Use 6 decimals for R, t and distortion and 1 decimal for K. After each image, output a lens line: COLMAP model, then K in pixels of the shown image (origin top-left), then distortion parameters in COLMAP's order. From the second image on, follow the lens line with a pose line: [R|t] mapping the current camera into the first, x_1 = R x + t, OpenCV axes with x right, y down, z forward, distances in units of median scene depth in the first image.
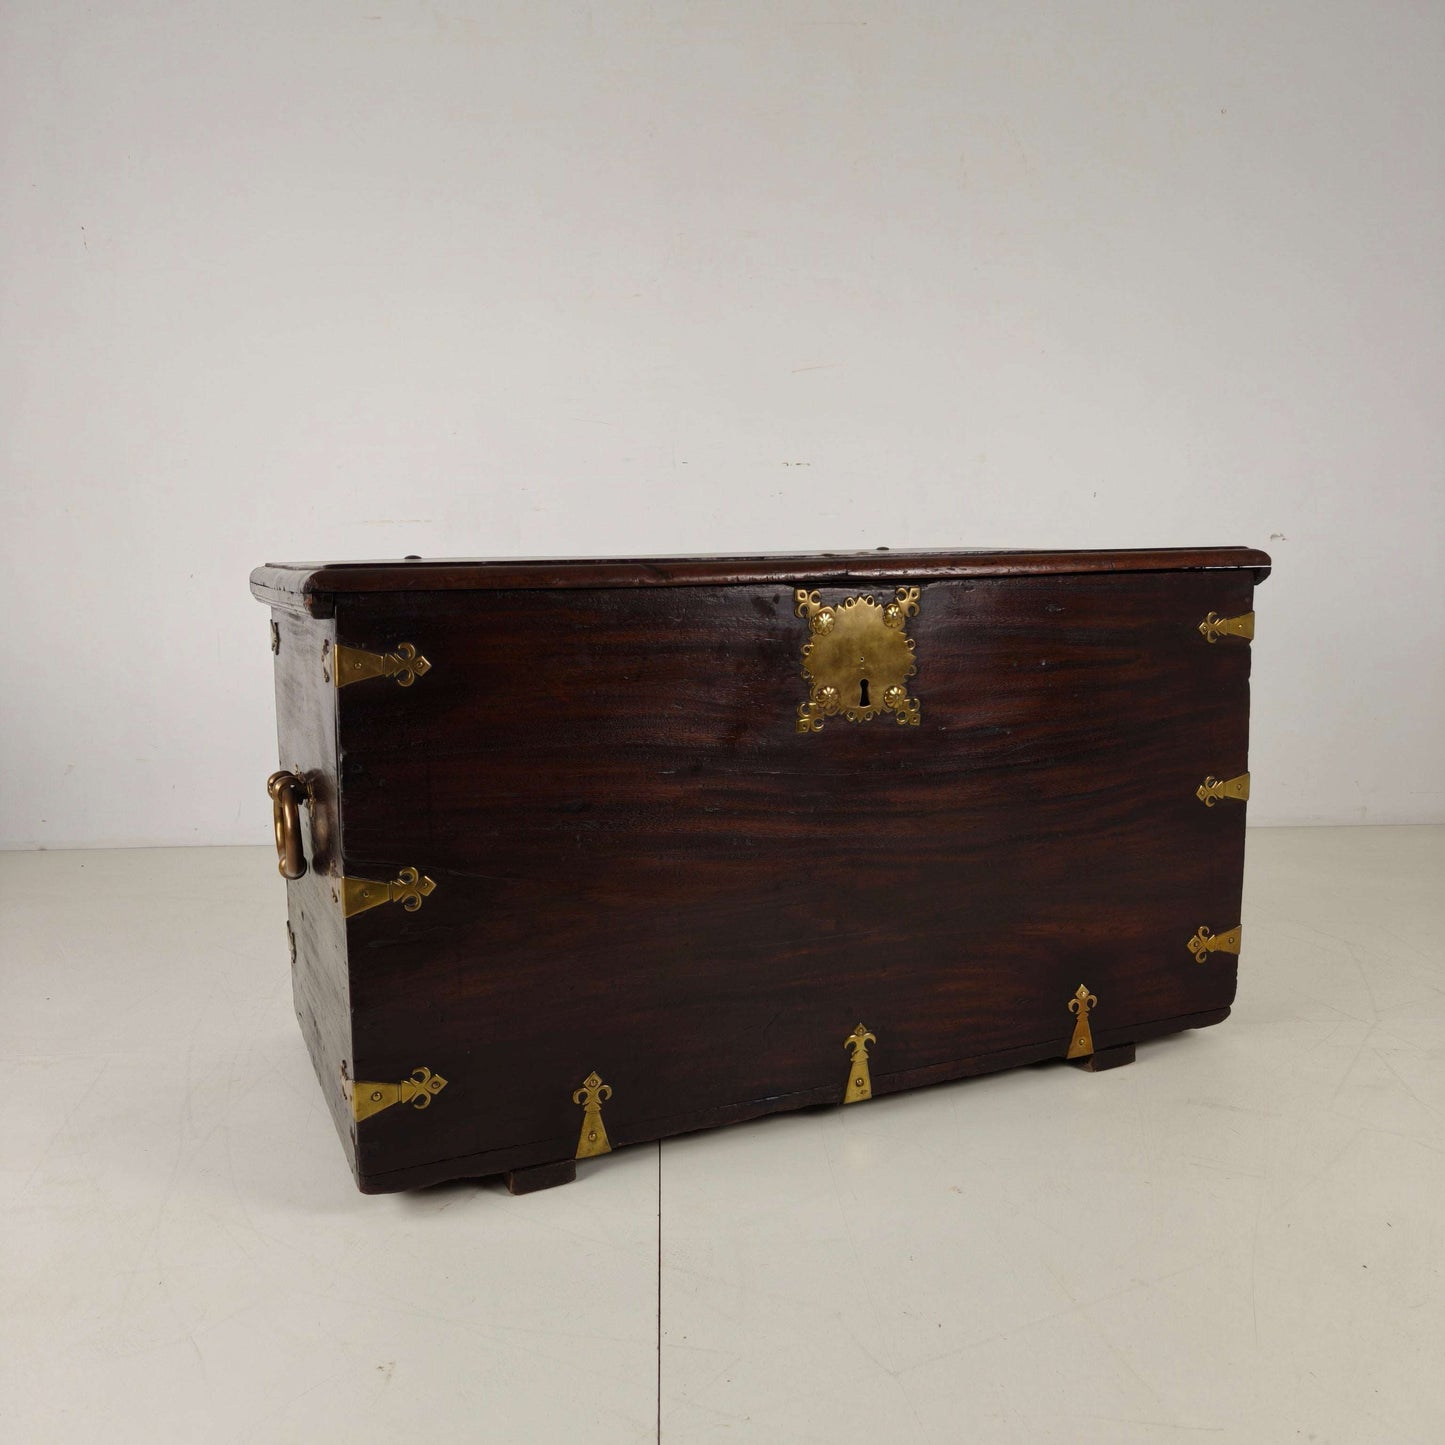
lens RADIAL K [[1317.2, 0, 732.9], [0, 1317.2, 712.9], [0, 0, 1]] dist [0.017907, 0.000000]
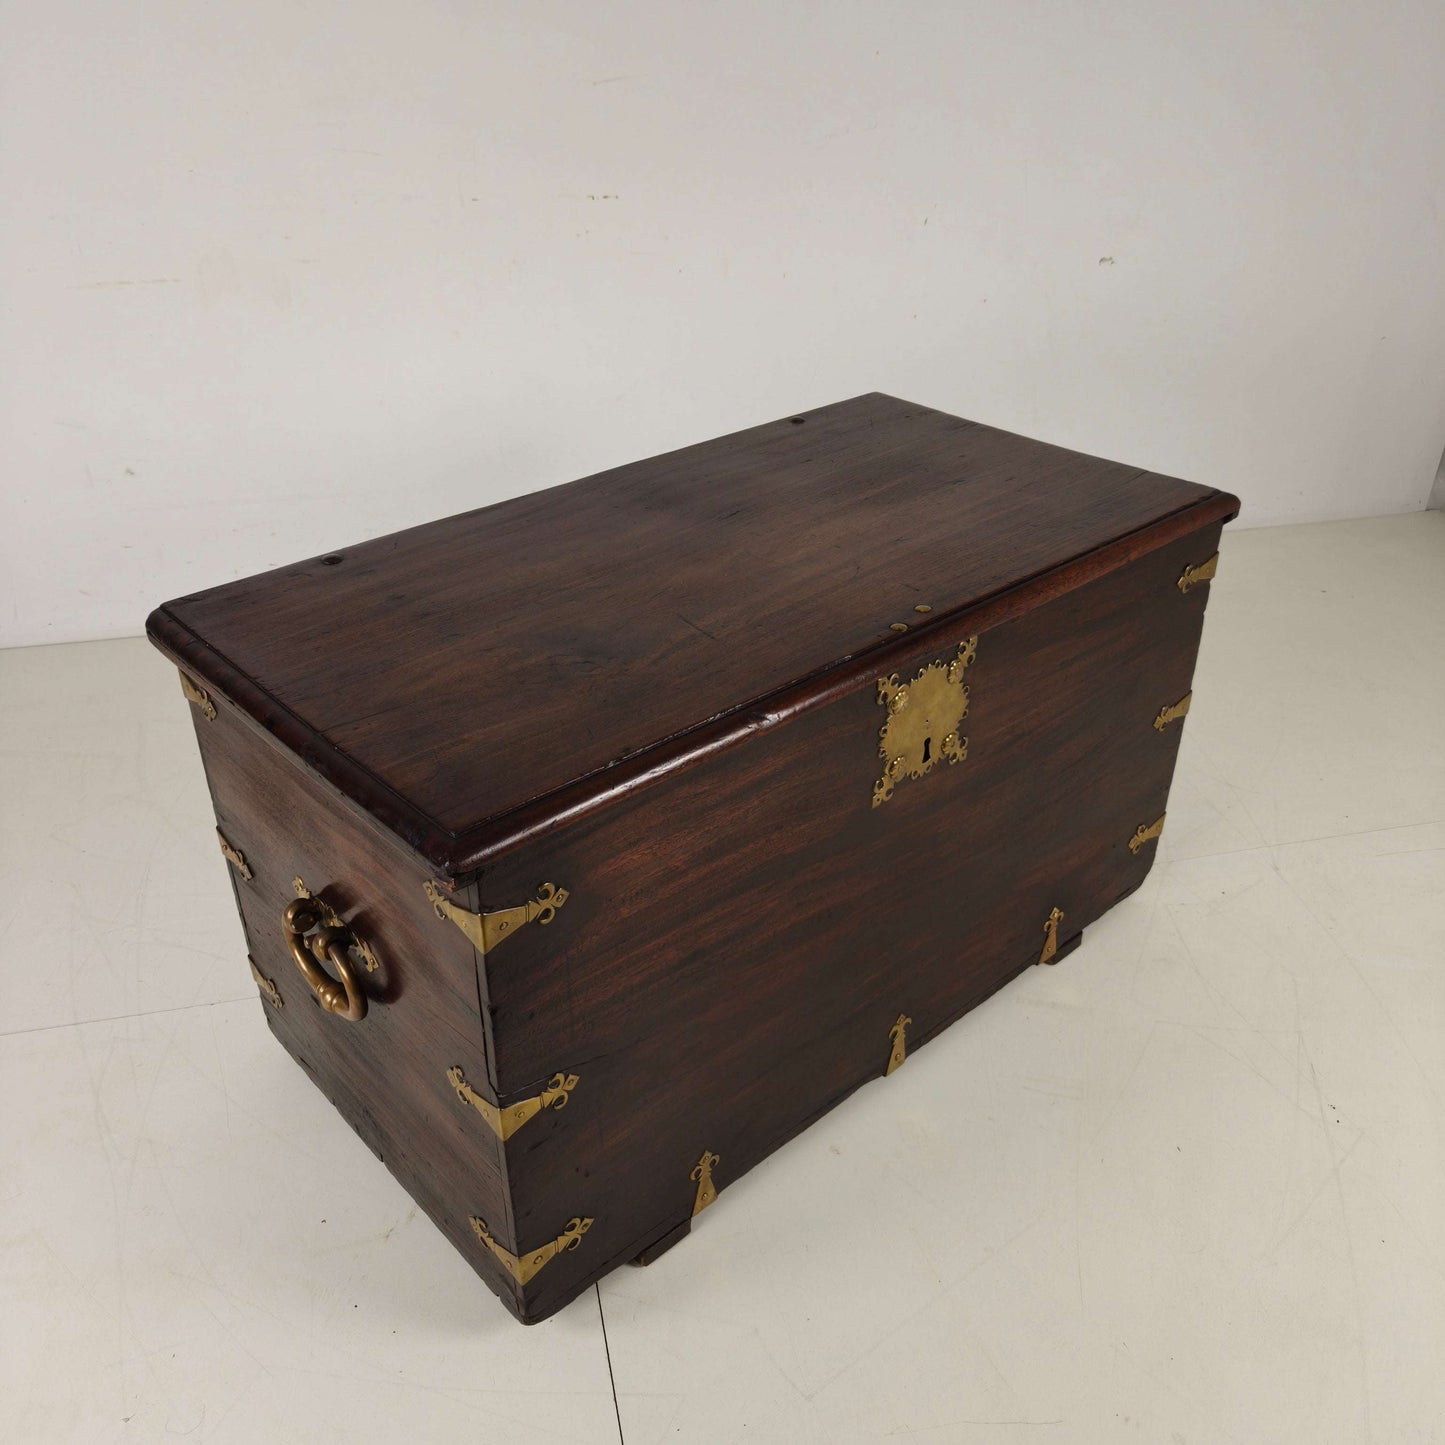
lens RADIAL K [[1317.2, 0, 730.1], [0, 1317.2, 726.4], [0, 0, 1]] dist [0.017907, 0.000000]
pose [[0.951874, -0.147278, 0.268785, -0.297713], [0.029848, 0.917355, 0.396950, -0.421099], [-0.305033, -0.369823, 0.877602, 0.187750]]
